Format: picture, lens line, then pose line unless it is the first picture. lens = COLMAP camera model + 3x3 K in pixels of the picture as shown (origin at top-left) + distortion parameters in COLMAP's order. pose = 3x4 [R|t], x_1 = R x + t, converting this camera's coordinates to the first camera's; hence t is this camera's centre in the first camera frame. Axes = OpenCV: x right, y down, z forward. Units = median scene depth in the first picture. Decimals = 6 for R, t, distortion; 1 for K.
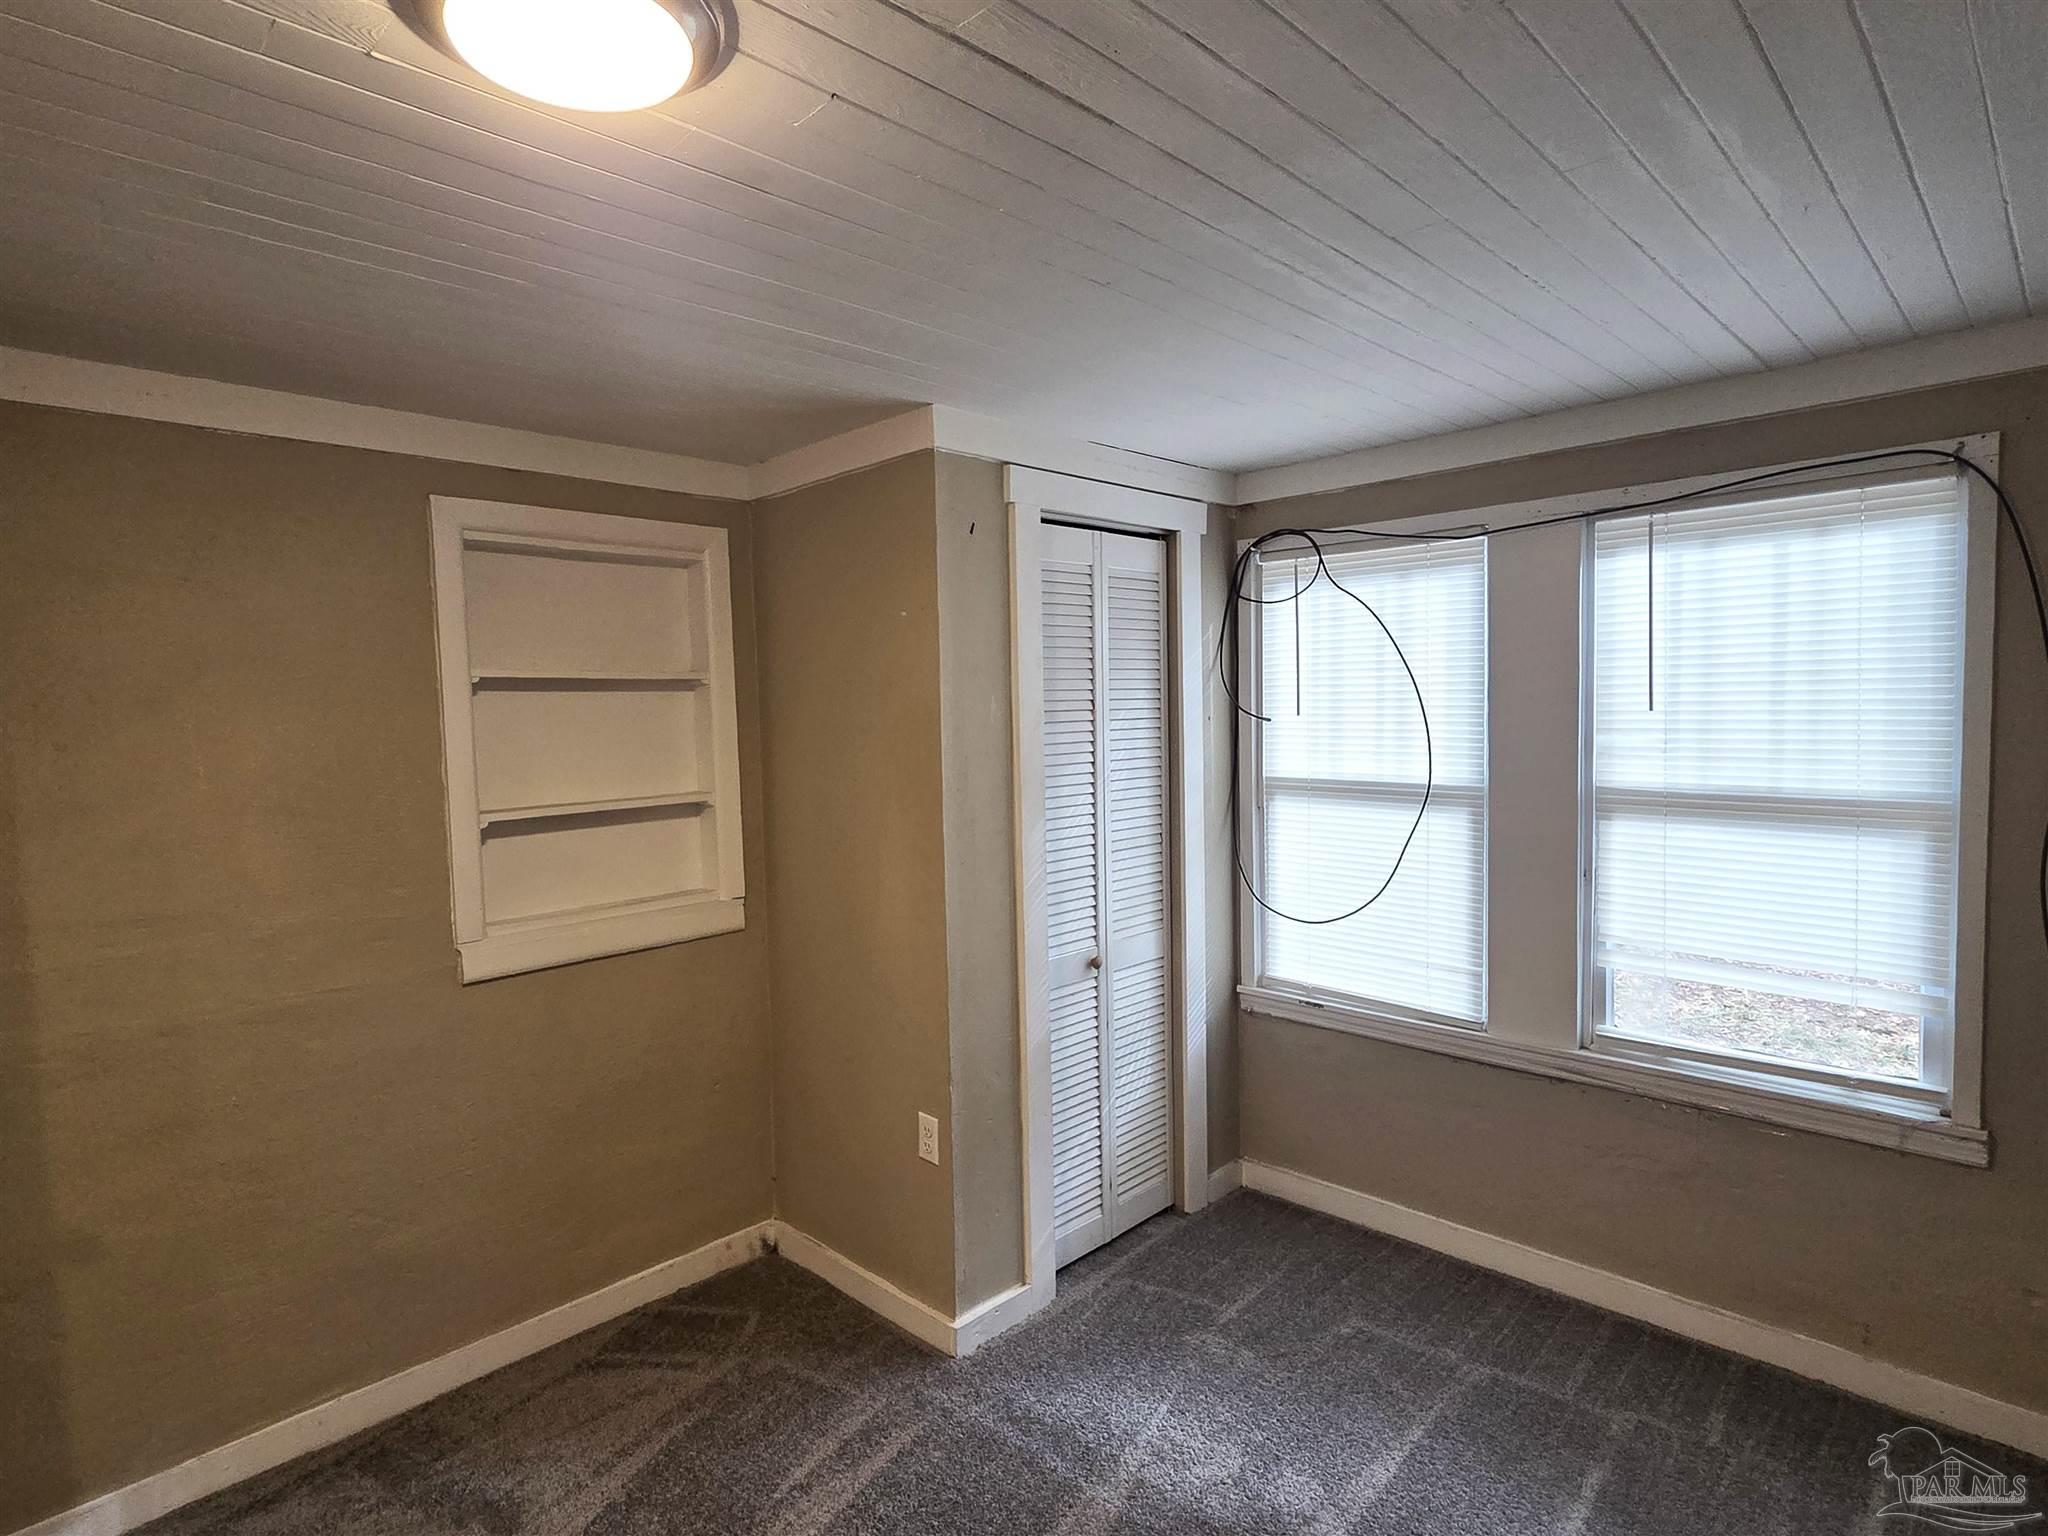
lens RADIAL K [[1079.5, 0, 1027.3], [0, 1079.5, 770.2], [0, 0, 1]] dist [0.002760, -0.000665]
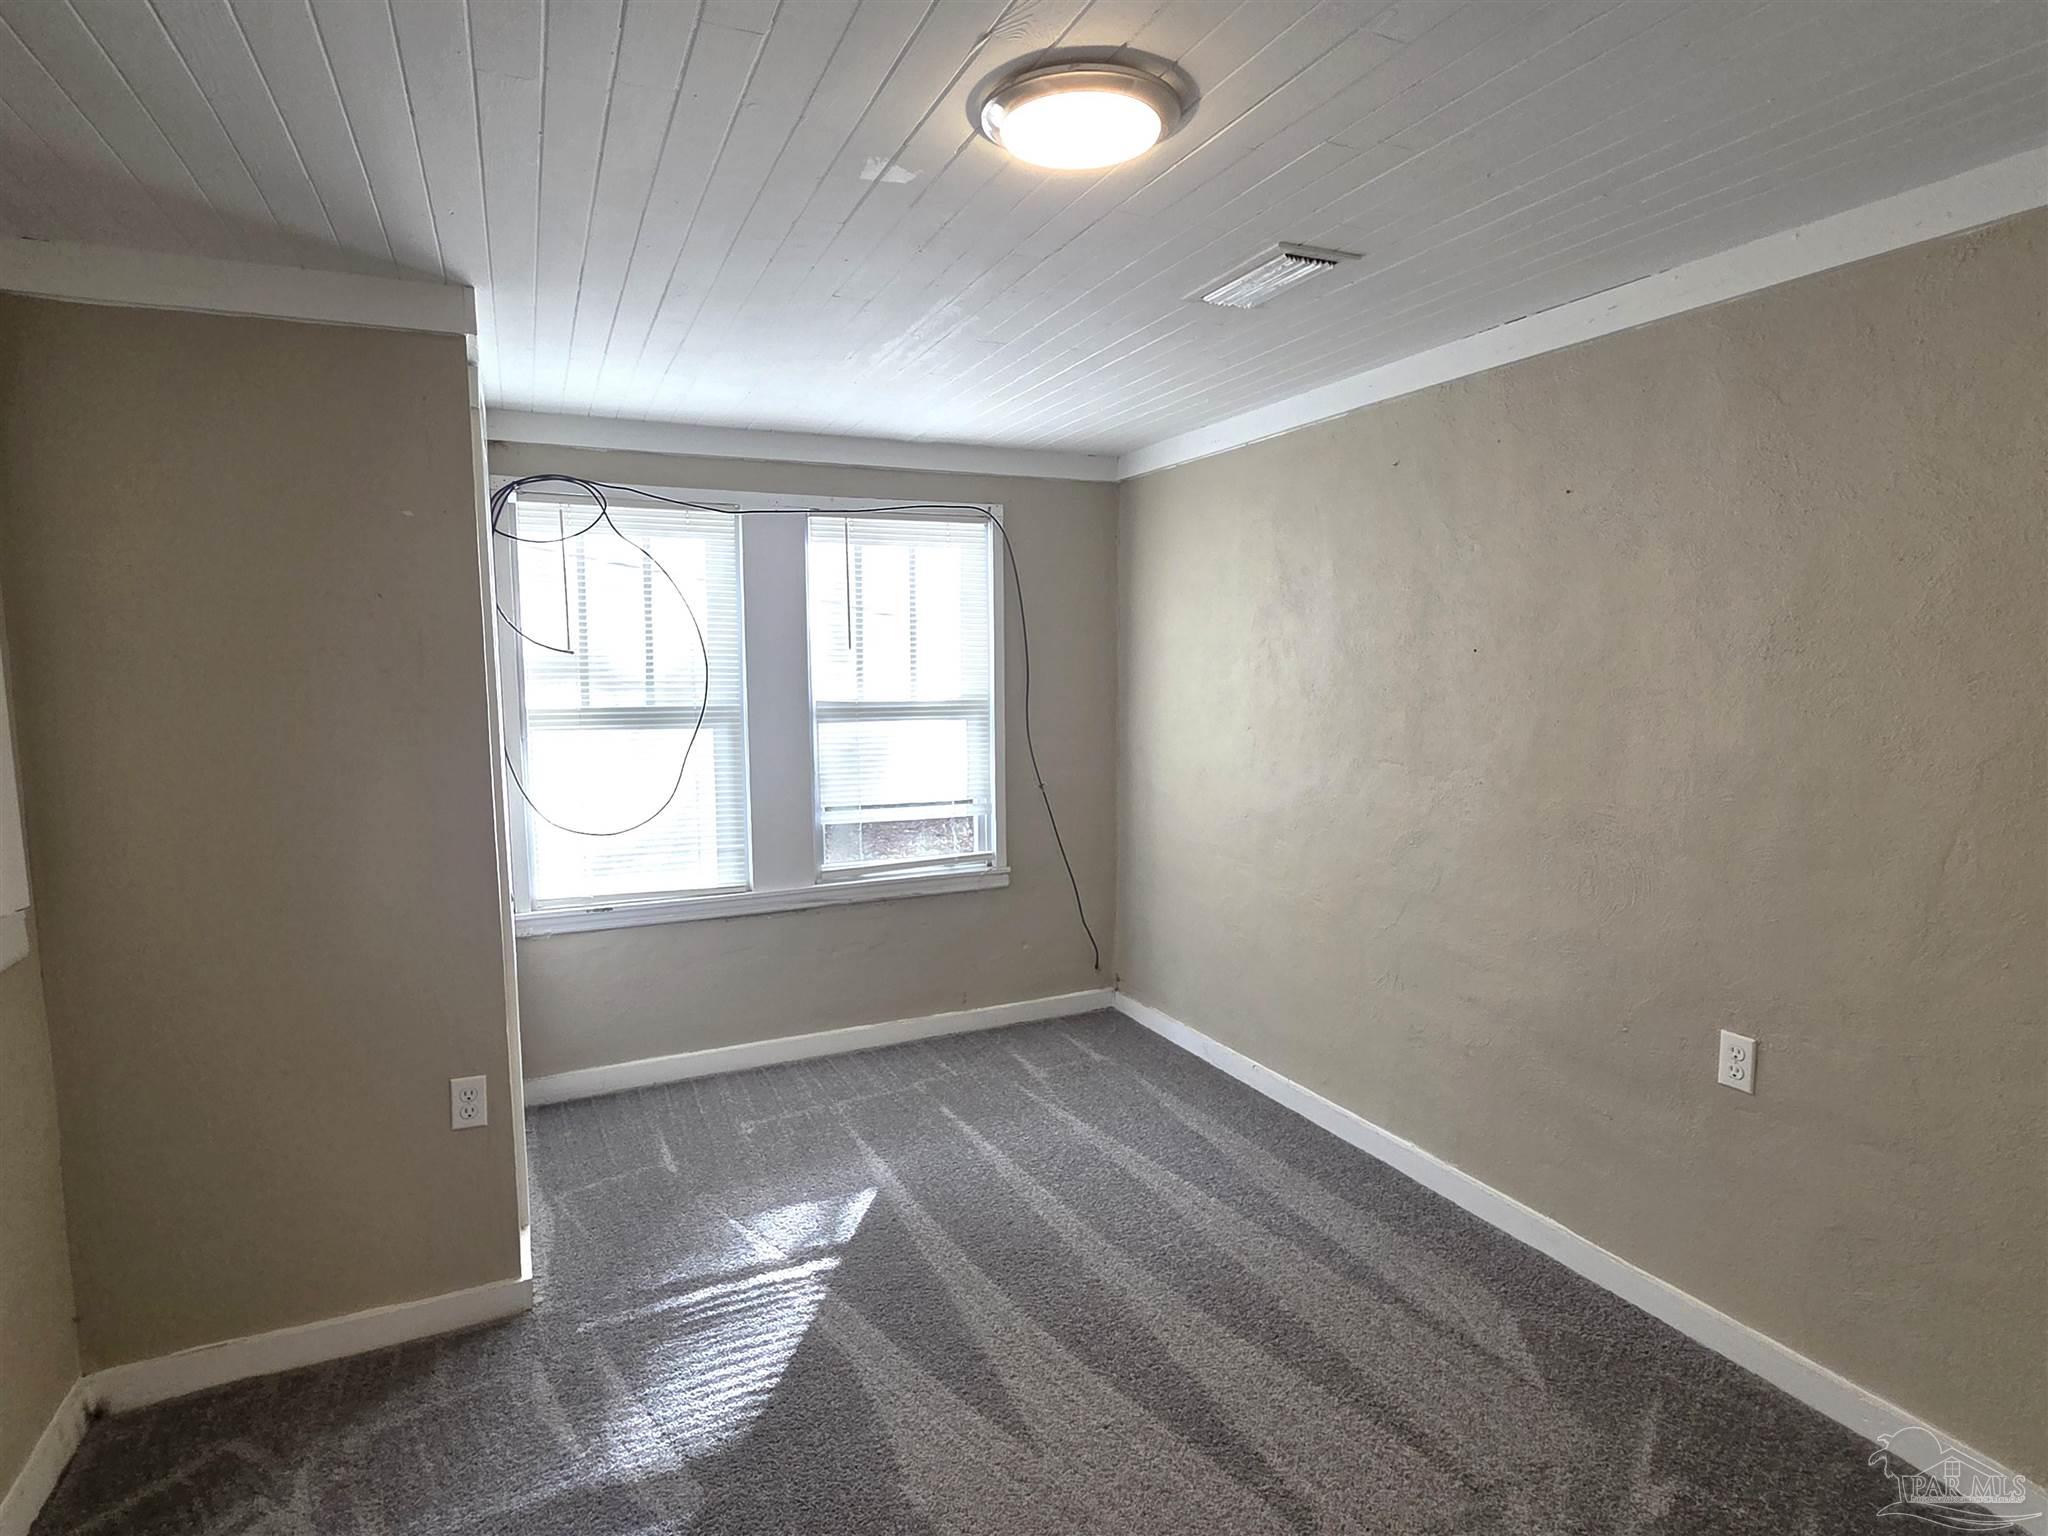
lens RADIAL K [[1079.5, 0, 1027.3], [0, 1079.5, 770.2], [0, 0, 1]] dist [0.002760, -0.000665]
pose [[0.352181, -0.081208, 0.932402, -0.702689], [0.056269, 0.996264, 0.065516, 0.027818], [-0.934239, 0.029391, 0.355434, 0.215835]]
